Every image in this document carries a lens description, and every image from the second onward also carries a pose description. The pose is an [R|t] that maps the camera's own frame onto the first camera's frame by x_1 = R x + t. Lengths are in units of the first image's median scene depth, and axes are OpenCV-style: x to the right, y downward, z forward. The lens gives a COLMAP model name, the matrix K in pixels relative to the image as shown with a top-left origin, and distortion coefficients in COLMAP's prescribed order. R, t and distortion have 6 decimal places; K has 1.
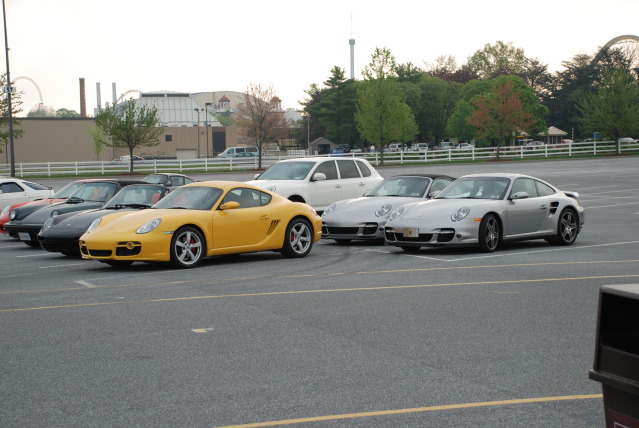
lens RADIAL K [[1398.1, 0, 320.6], [0, 1398.1, 214.0], [0, 0, 1]] dist [0.619476, 0.000000]
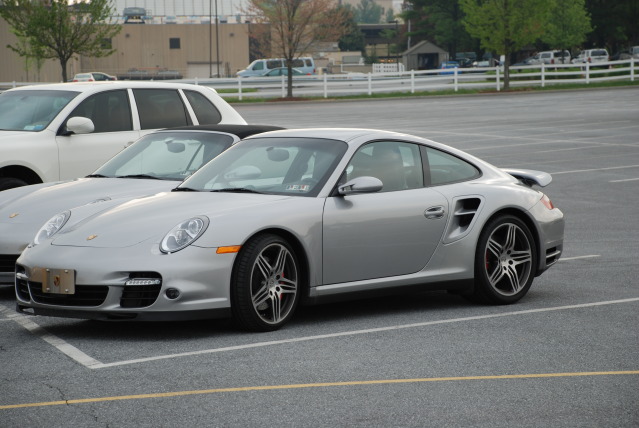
lens RADIAL K [[2223.9, 0, 318.5], [0, 2223.9, 216.5], [0, 0, 1]] dist [1.287358, 0.000000]
pose [[0.996583, 0.004925, -0.082452, 0.136030], [-0.003036, 0.999730, 0.023020, -0.014191], [0.082543, -0.022691, 0.996329, 0.276069]]
